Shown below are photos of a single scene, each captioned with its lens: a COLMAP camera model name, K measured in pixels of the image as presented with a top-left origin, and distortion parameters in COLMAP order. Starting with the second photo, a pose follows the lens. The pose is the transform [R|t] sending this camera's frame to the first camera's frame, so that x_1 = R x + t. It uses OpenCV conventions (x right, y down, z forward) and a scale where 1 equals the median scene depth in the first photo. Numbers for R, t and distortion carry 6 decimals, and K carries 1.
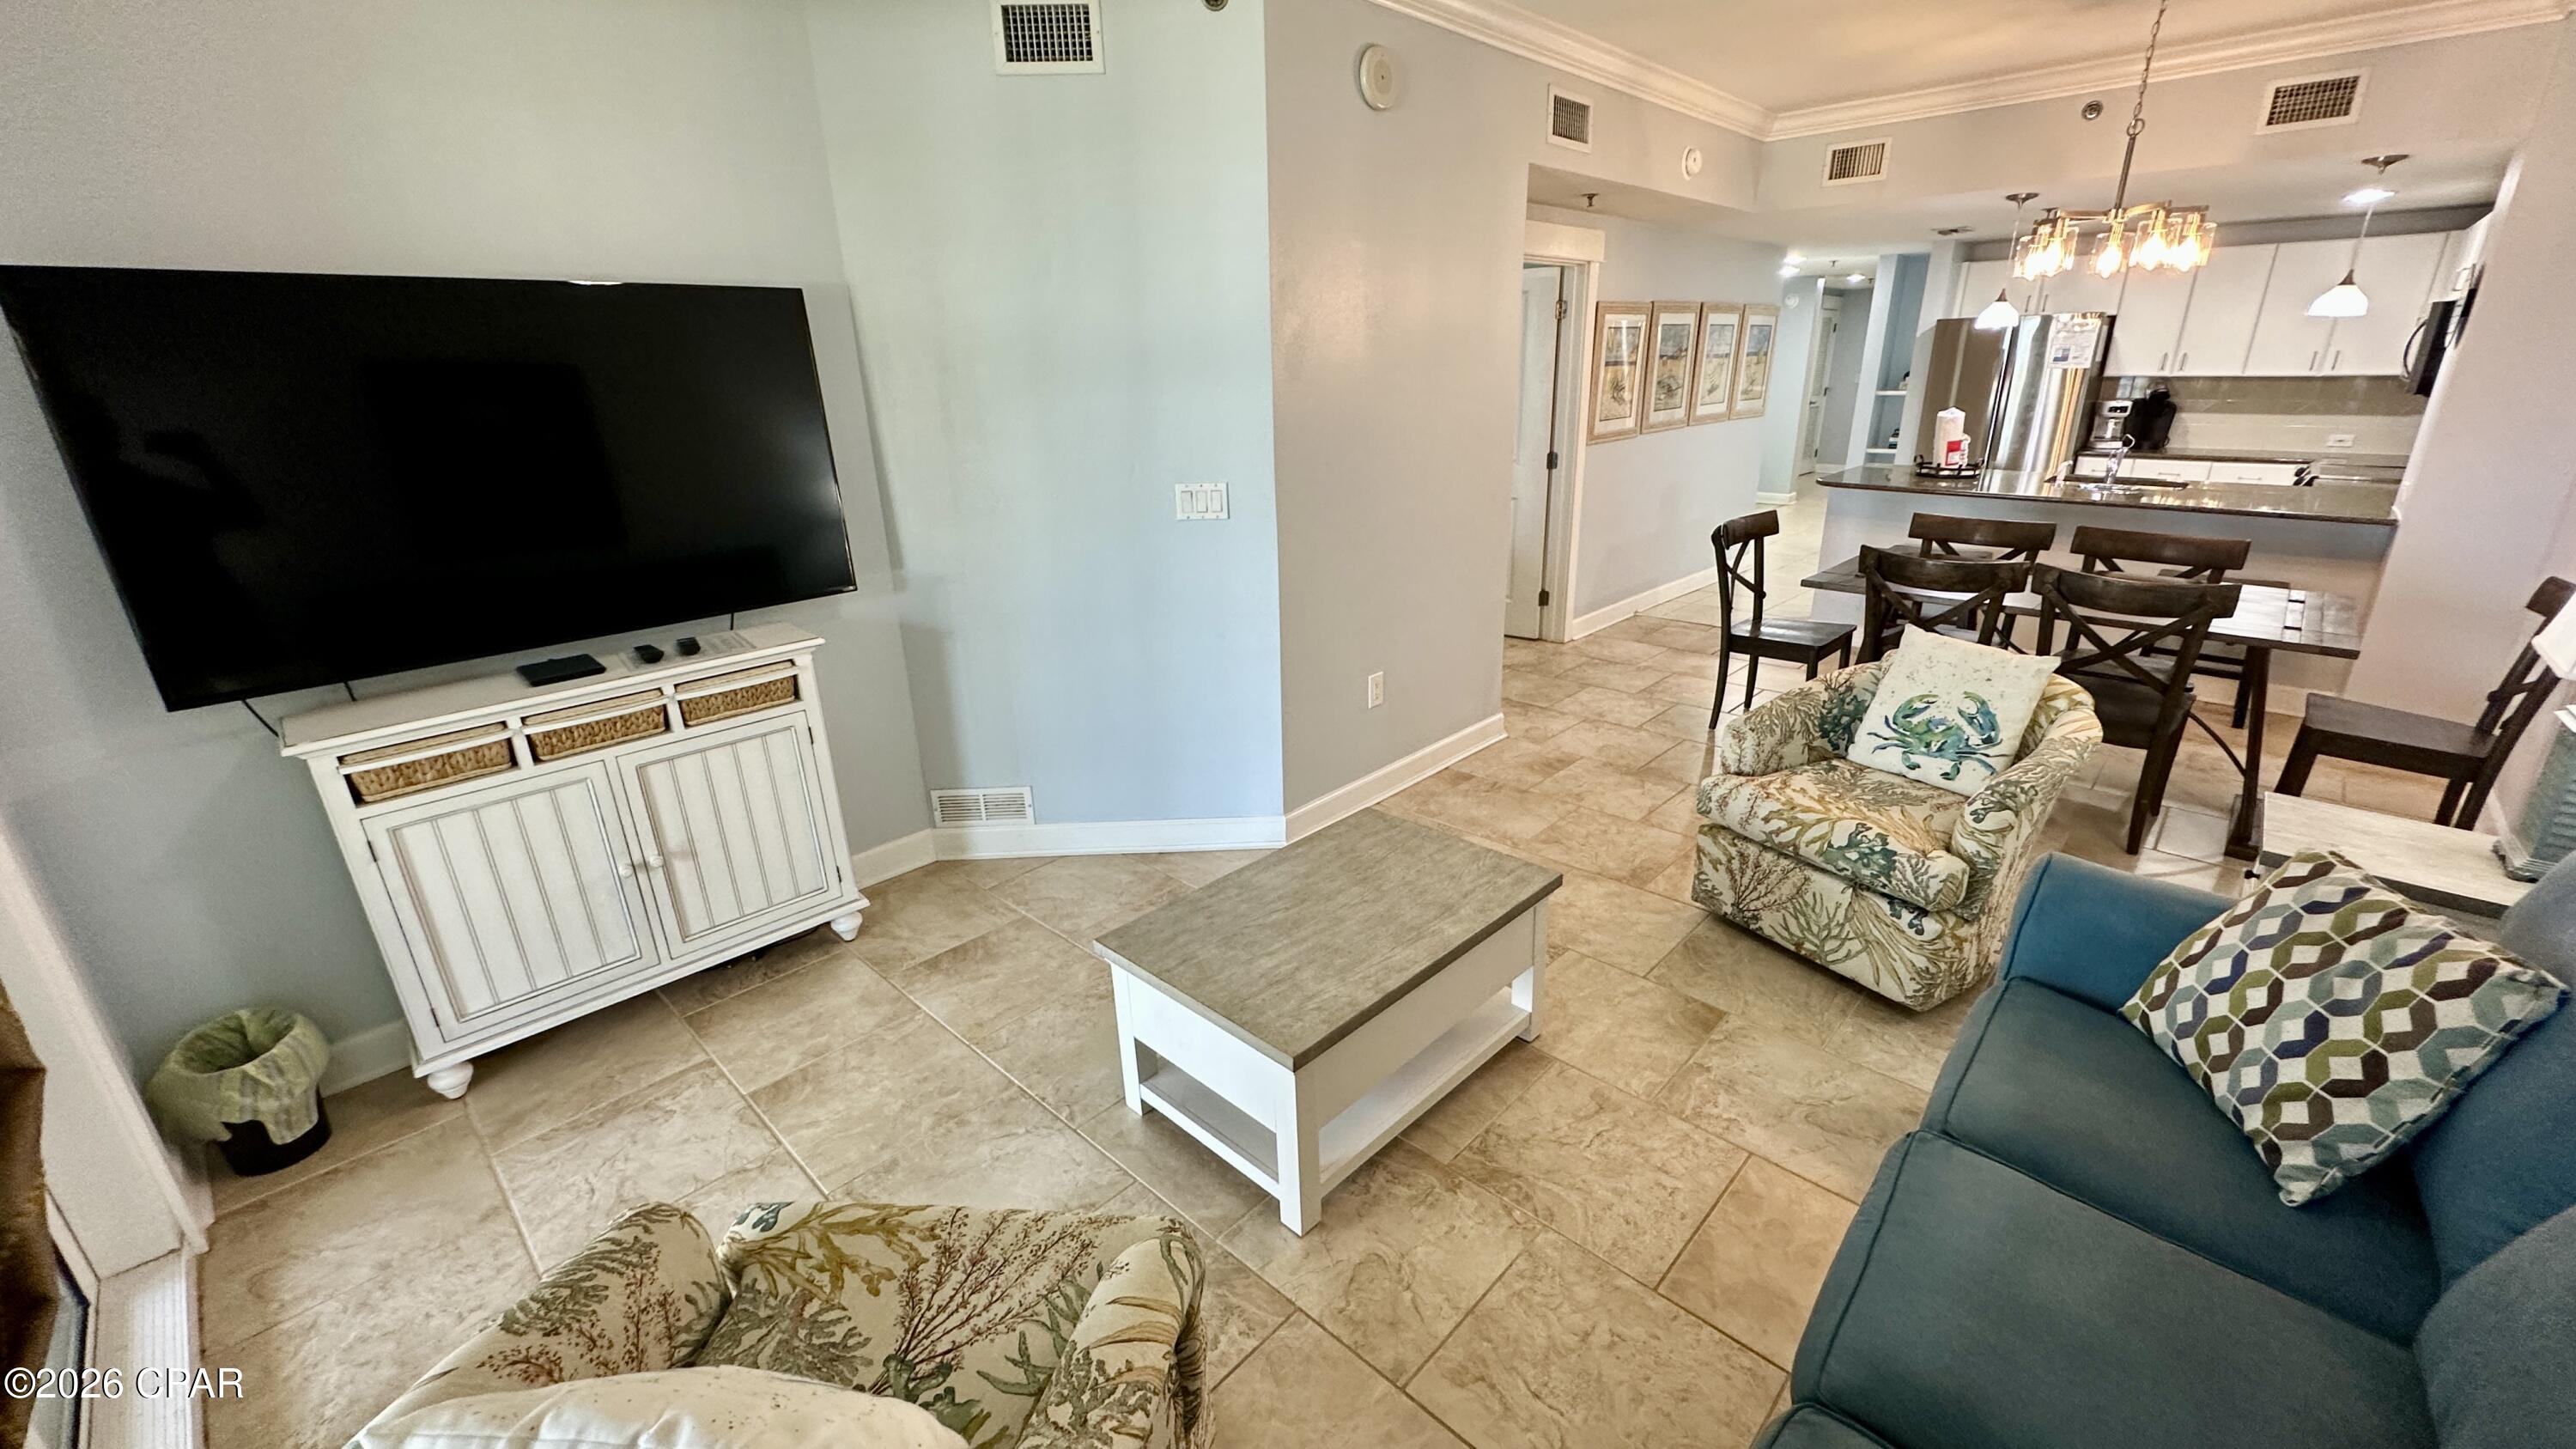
lens RADIAL K [[1021.3, 0, 1289.9], [0, 1021.3, 726.9], [0, 0, 1]] dist [-0.004716, 0.000378]
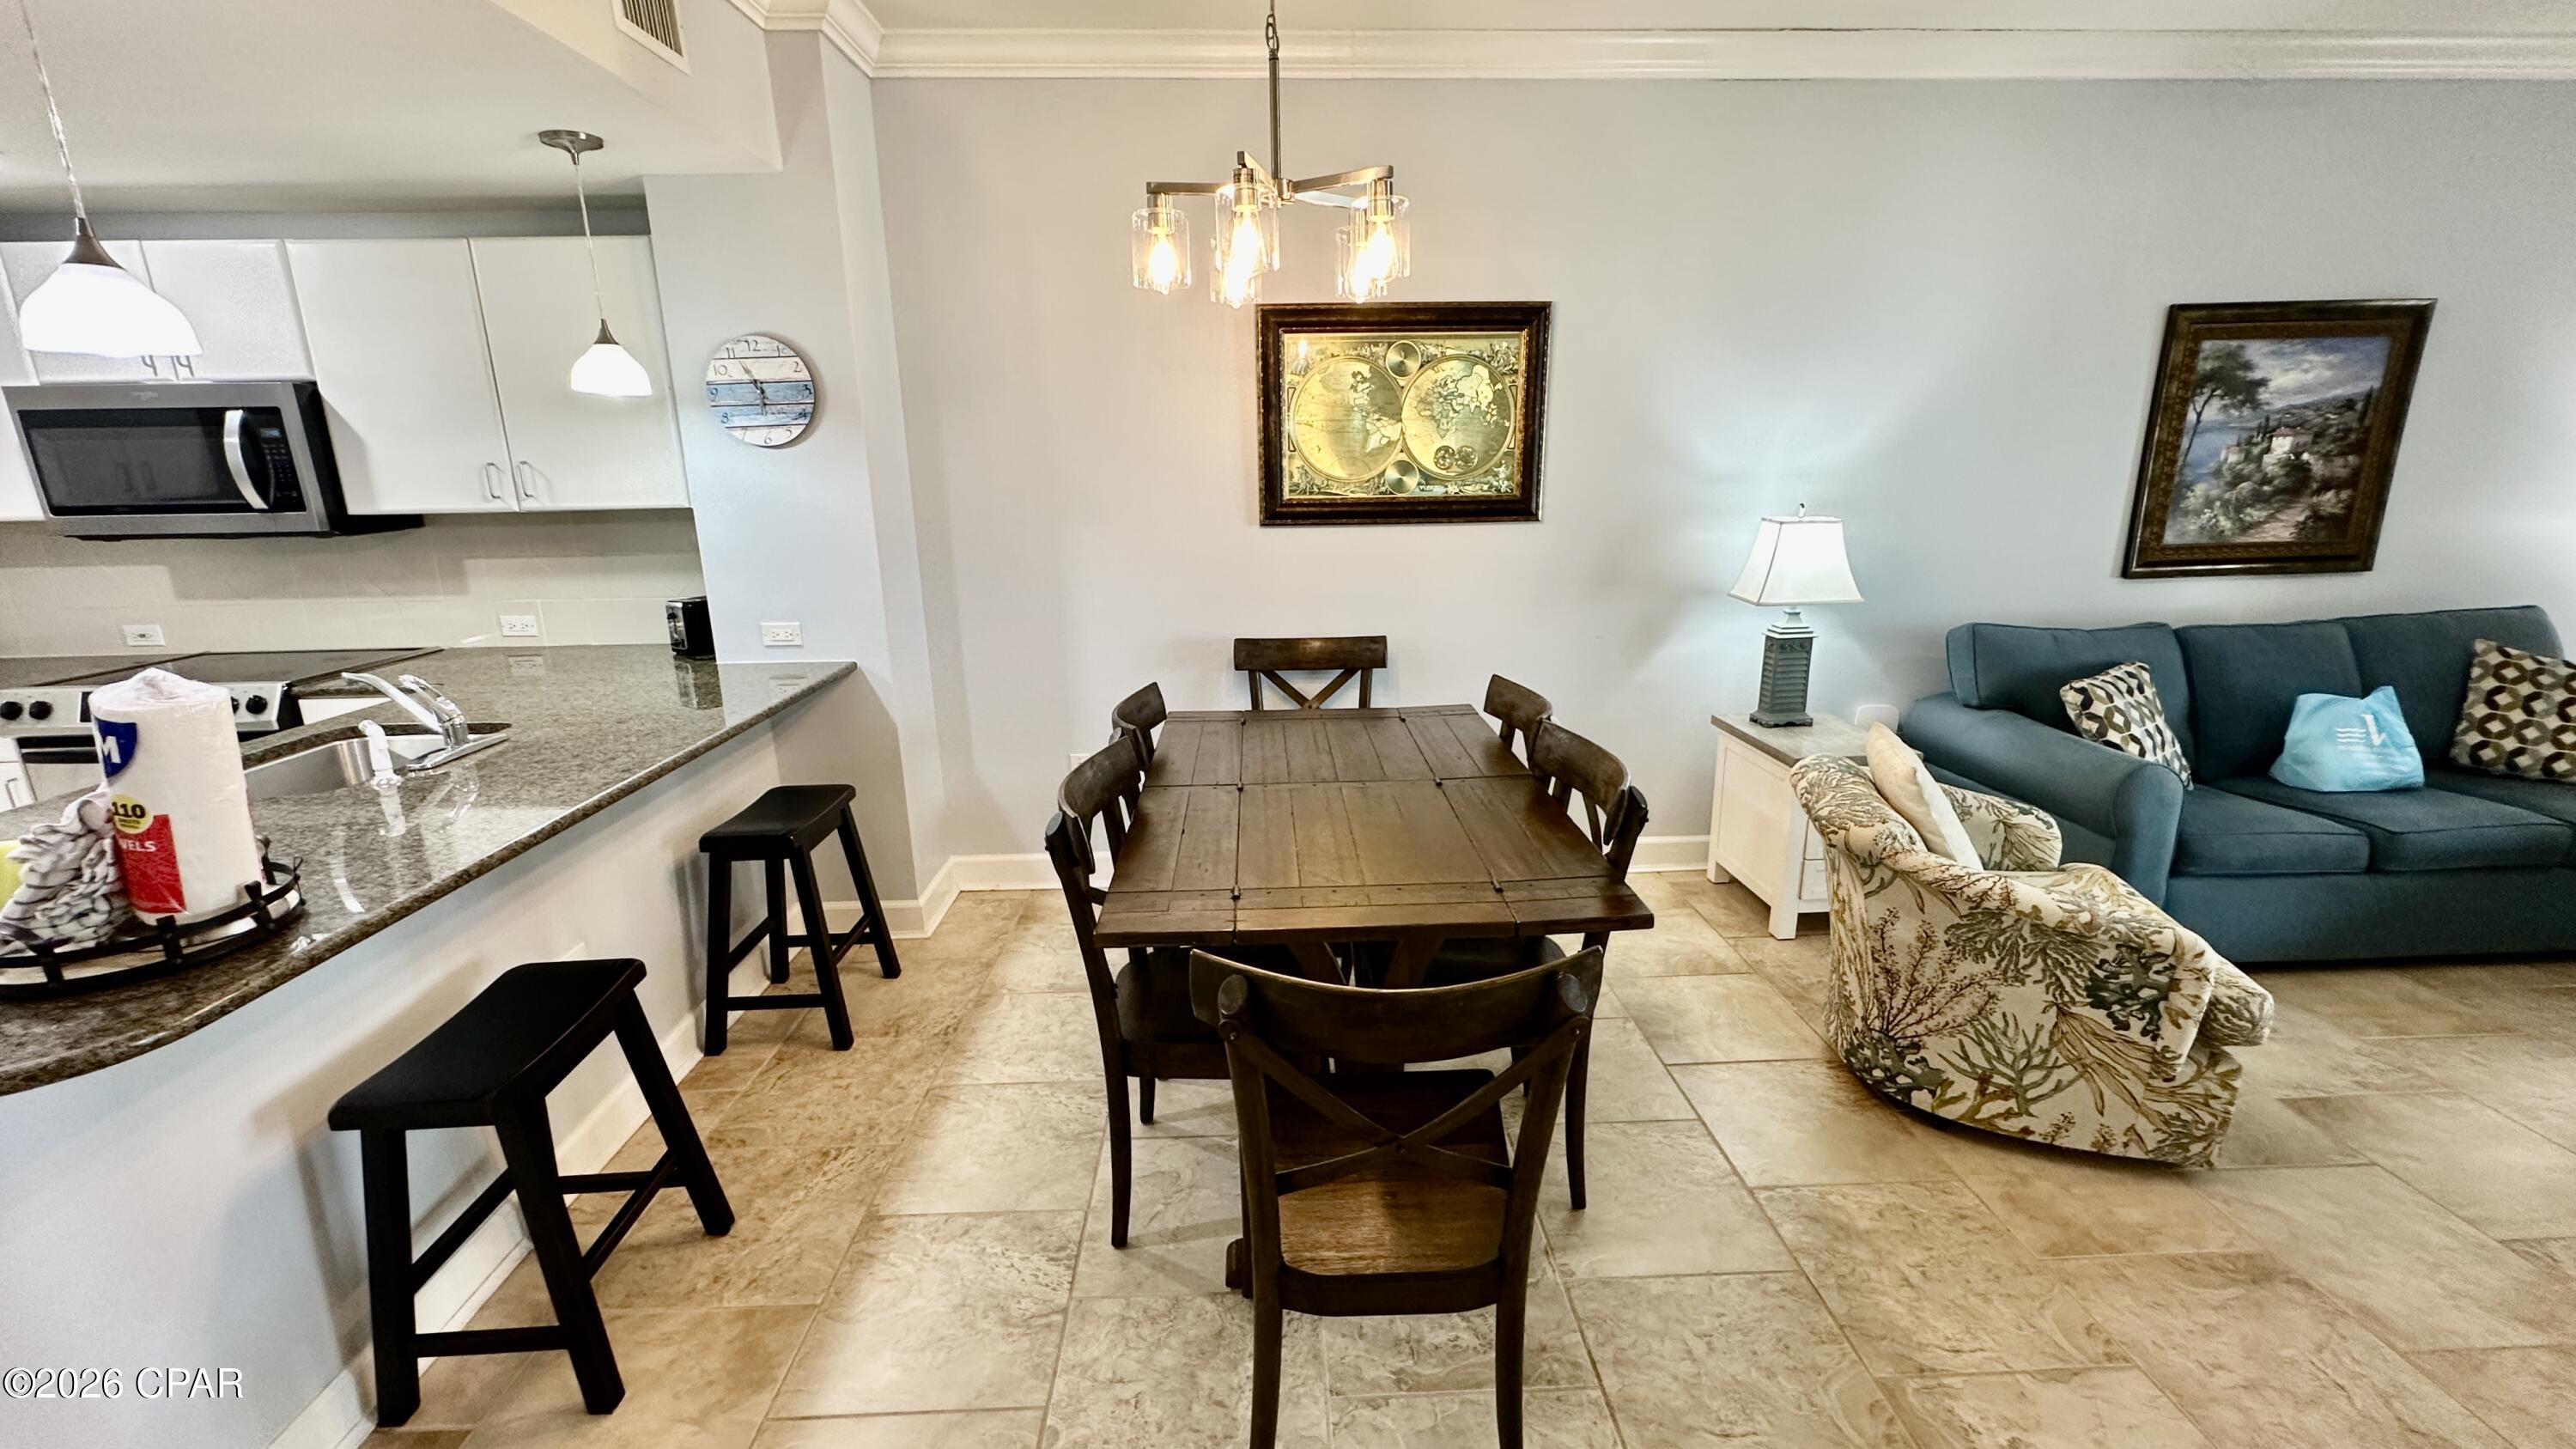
lens RADIAL K [[1038.1, 0, 1288.0], [0, 1038.1, 724.5], [0, 0, 1]] dist [-0.003578, -0.000289]
pose [[-0.714031, -0.149028, 0.684069, 0.235193], [0.265874, 0.846166, 0.461860, -0.331422], [-0.647666, 0.511658, -0.564566, 0.946067]]
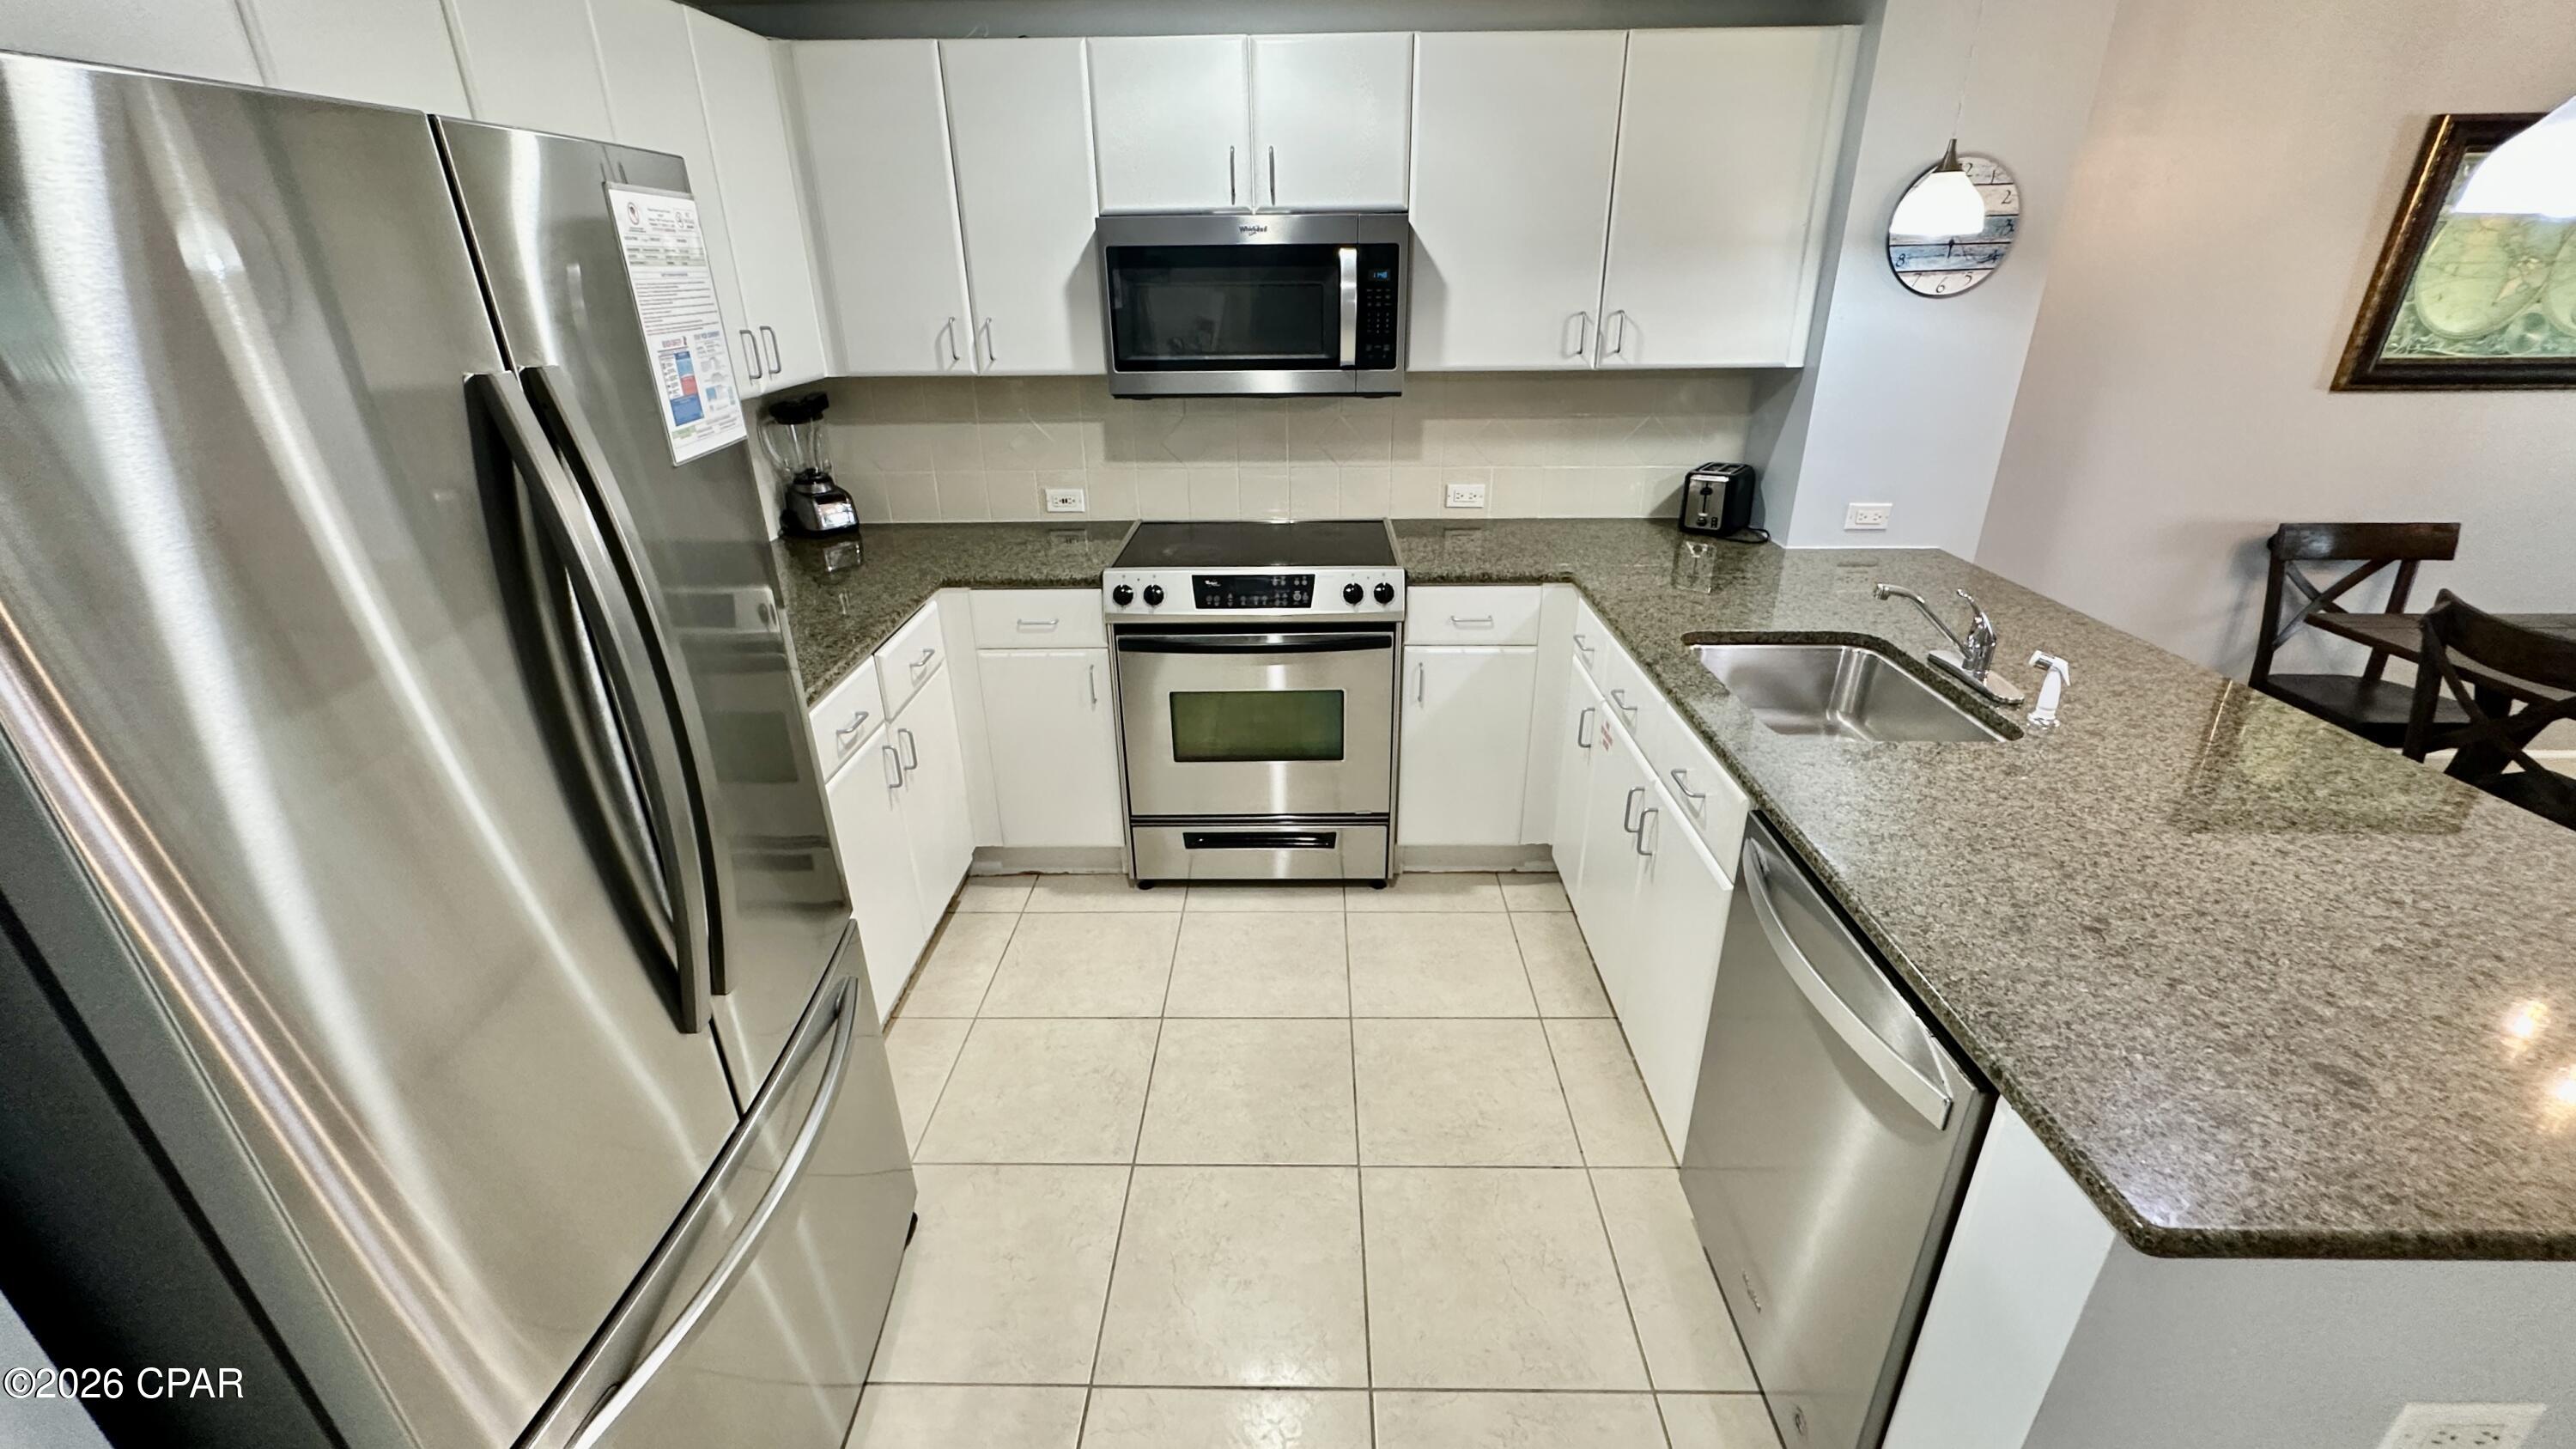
lens RADIAL K [[1038.1, 0, 1288.0], [0, 1038.1, 724.5], [0, 0, 1]] dist [-0.003578, -0.000289]
pose [[-0.674544, -0.276008, 0.684697, 0.659930], [0.274731, 0.767008, 0.579846, -0.480912], [-0.685210, 0.579239, -0.441553, 1.263100]]
